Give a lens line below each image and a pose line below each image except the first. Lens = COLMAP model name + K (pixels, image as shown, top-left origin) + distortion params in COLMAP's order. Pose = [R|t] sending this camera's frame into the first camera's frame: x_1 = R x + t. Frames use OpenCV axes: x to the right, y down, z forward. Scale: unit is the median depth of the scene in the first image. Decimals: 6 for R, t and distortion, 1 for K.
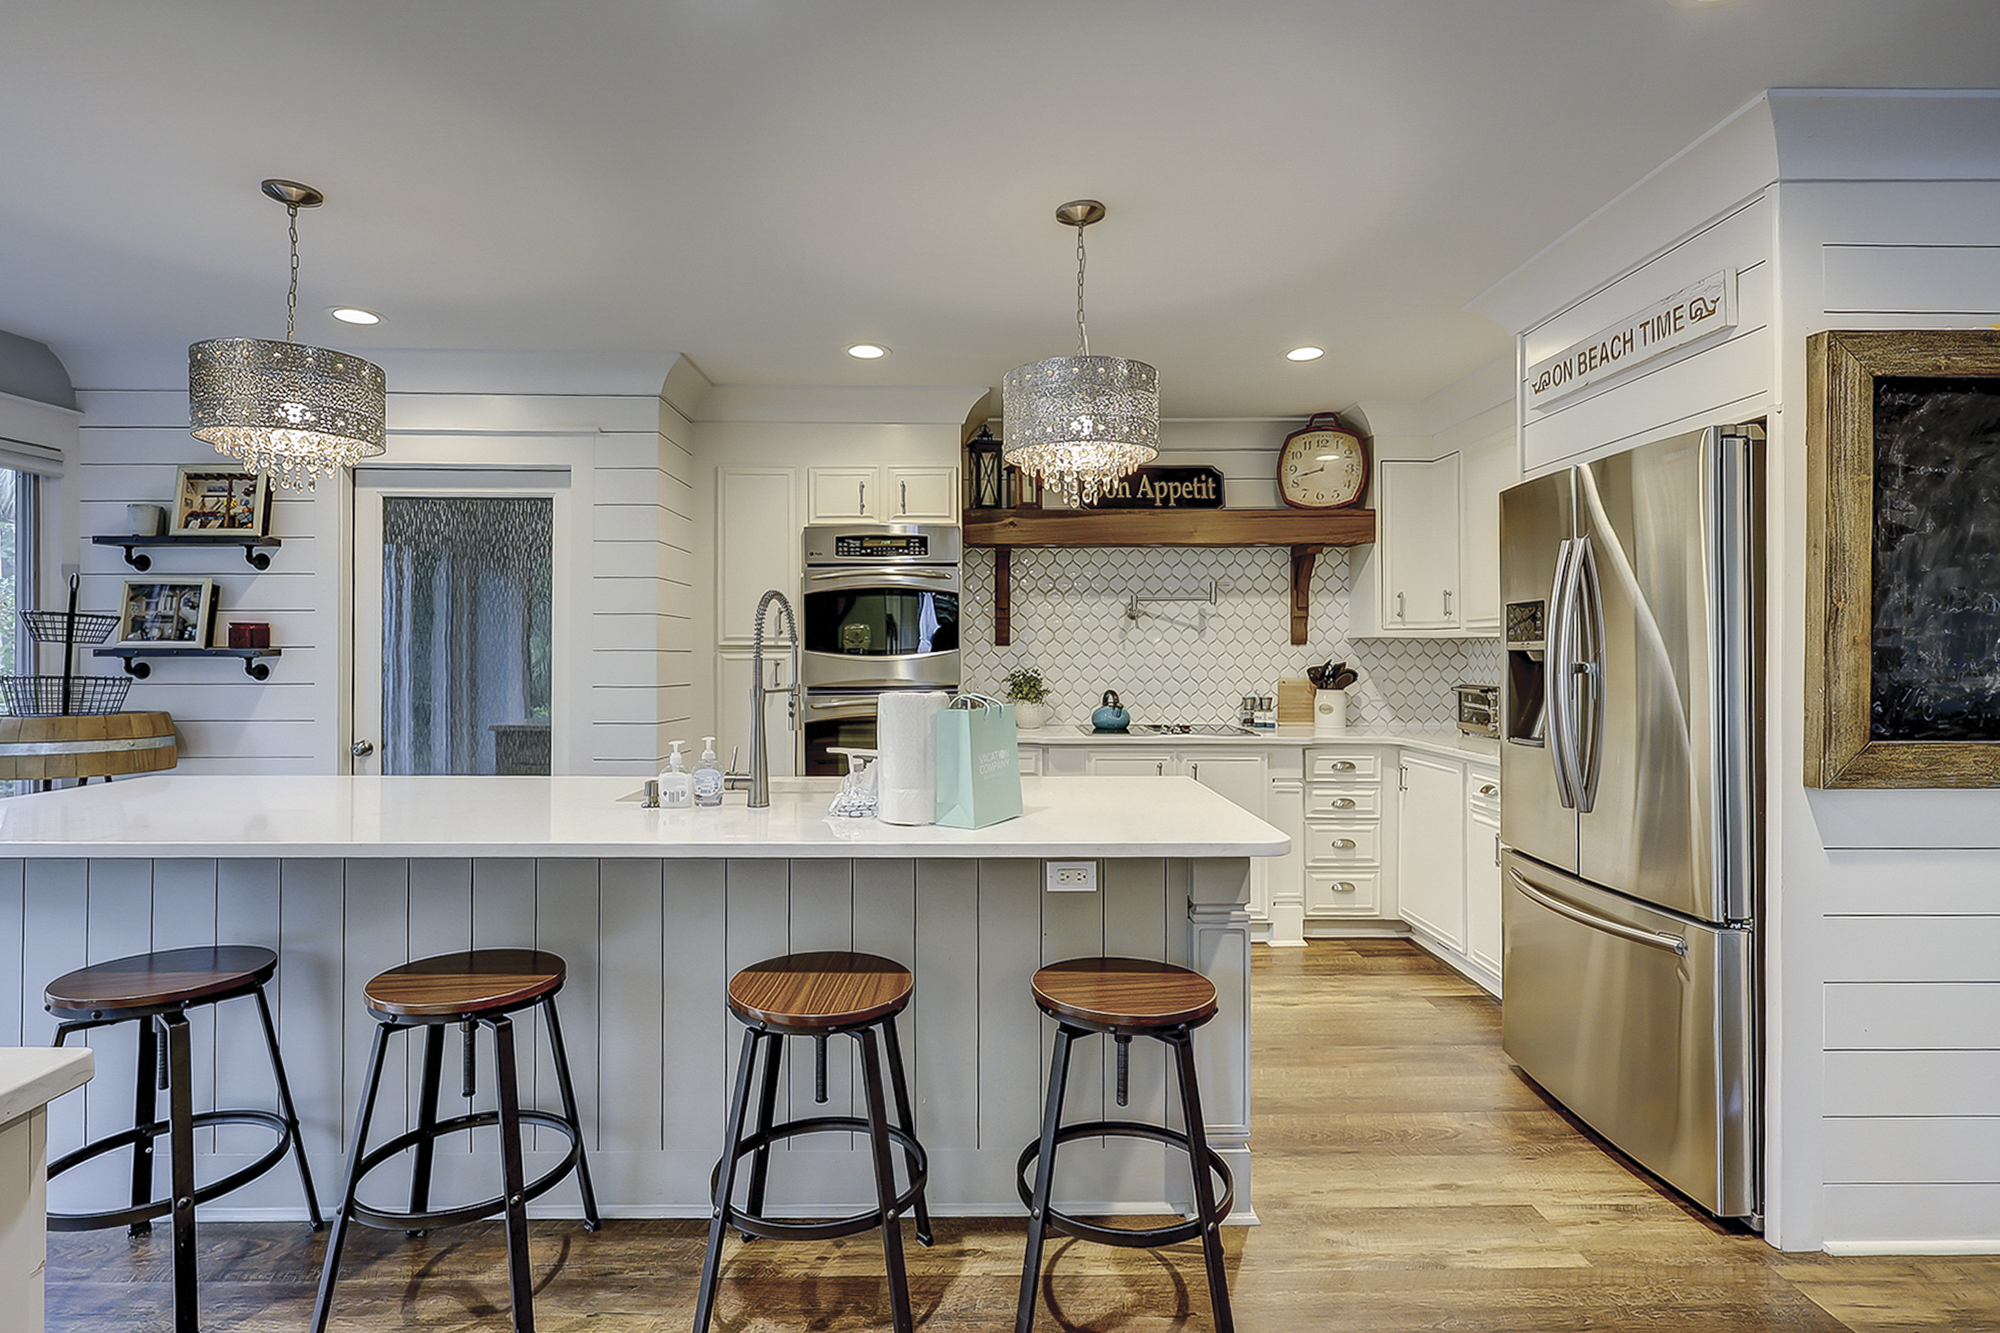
lens RADIAL K [[965.5, 0, 991.7], [0, 965.5, 645.4], [0, 0, 1]] dist [-0.000069, -0.001509]
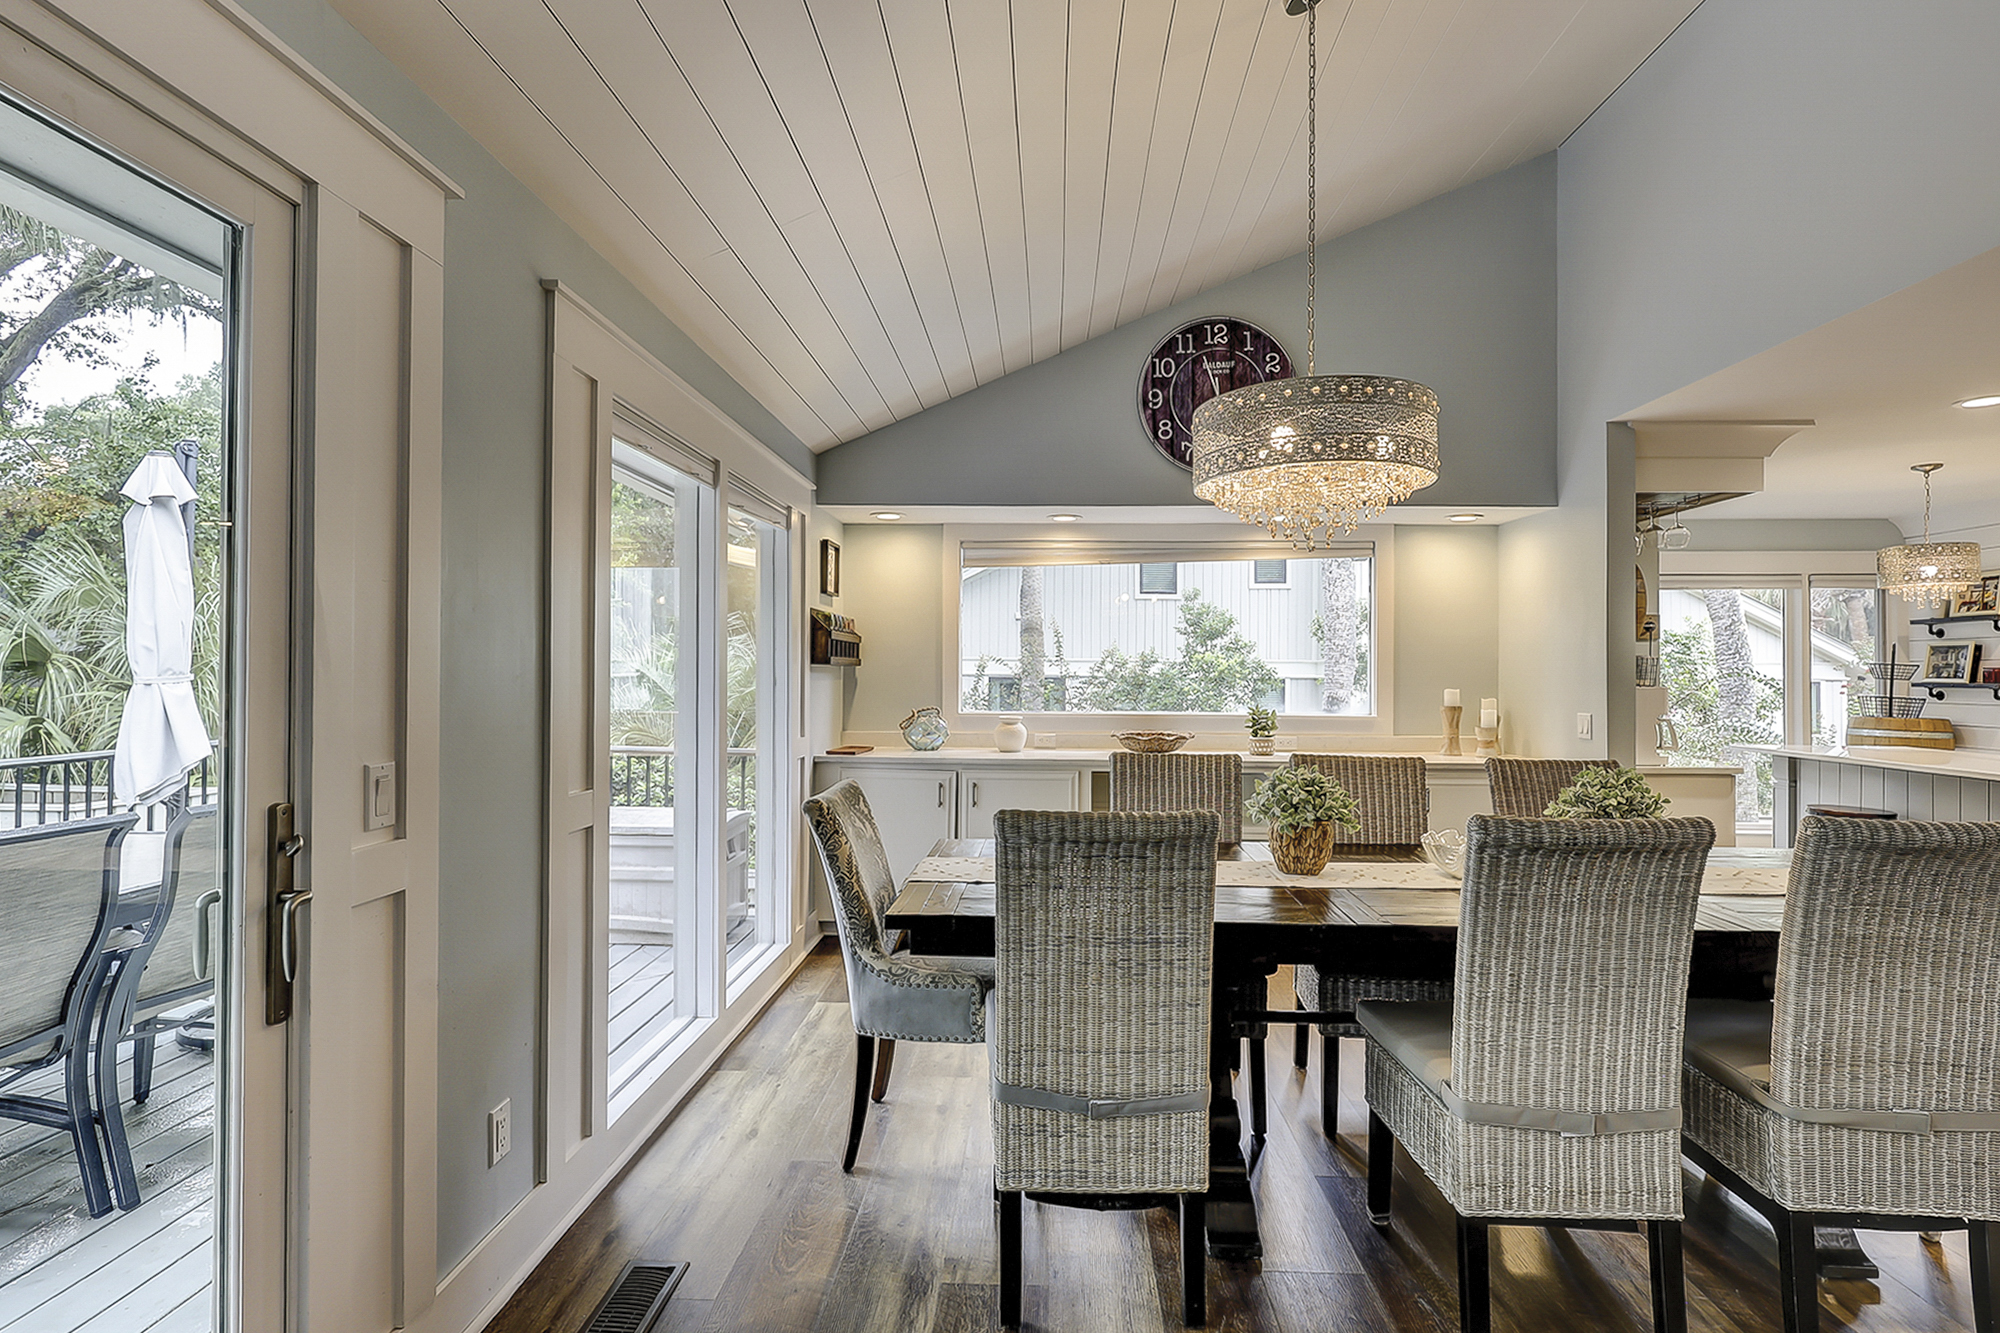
lens RADIAL K [[965.5, 0, 1015.9], [0, 965.5, 657.7], [0, 0, 1]] dist [-0.000069, -0.001509]
pose [[-0.066077, -0.018290, -0.997647, 0.946771], [0.000508, 0.999831, -0.018364, -0.011043], [0.997814, -0.001720, -0.066057, -0.533950]]
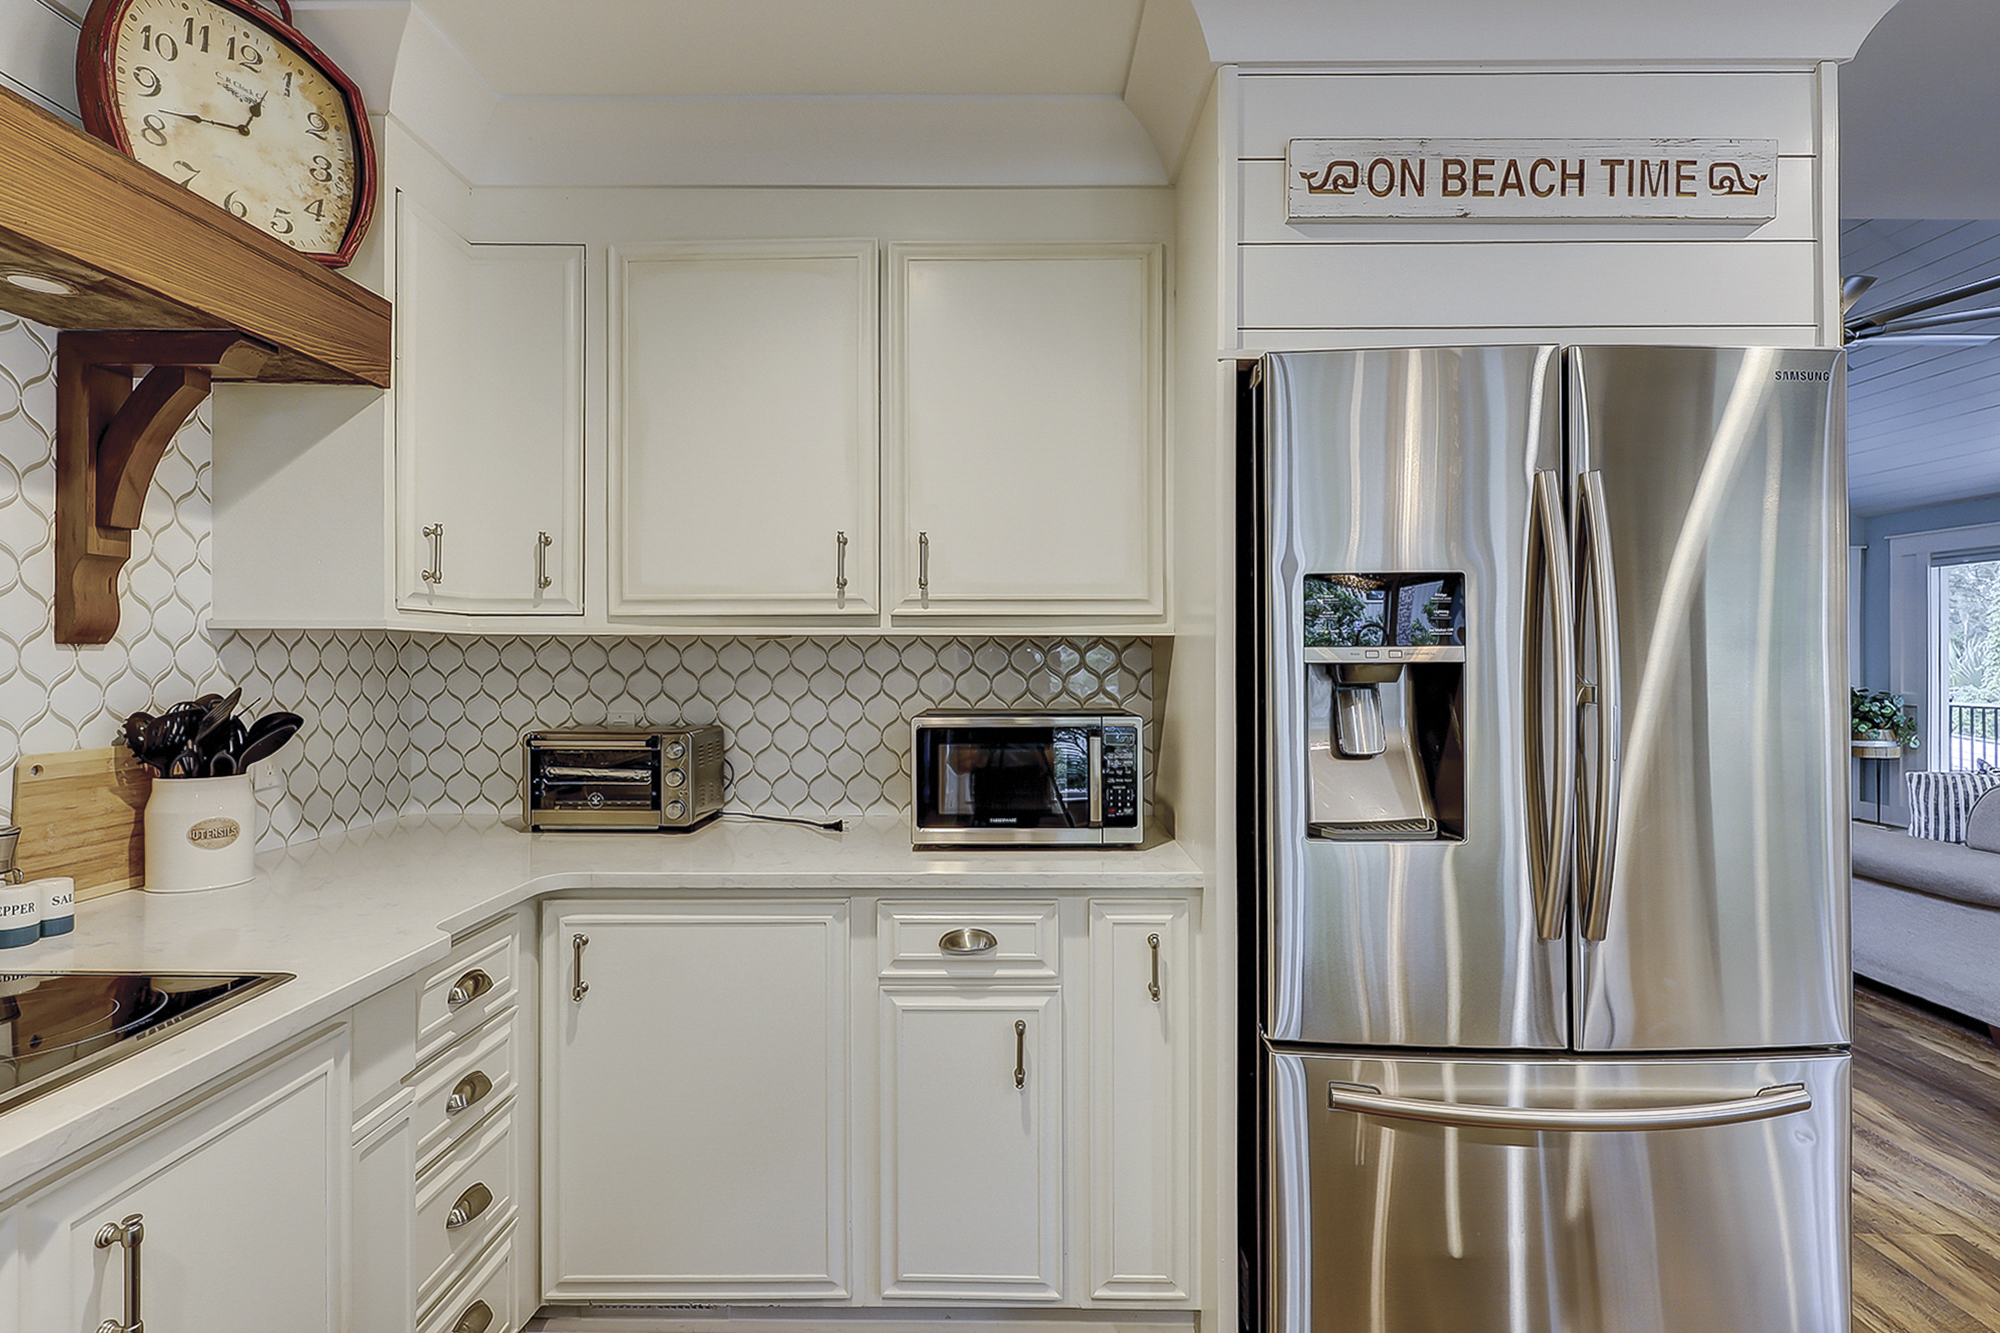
lens RADIAL K [[965.5, 0, 984.0], [0, 965.5, 655.2], [0, 0, 1]] dist [-0.000069, -0.001509]
pose [[0.020836, 0.000637, 0.999783, 0.011076], [-0.005760, 0.999983, -0.000517, 0.001669], [-0.999766, -0.005748, 0.020839, 0.916098]]
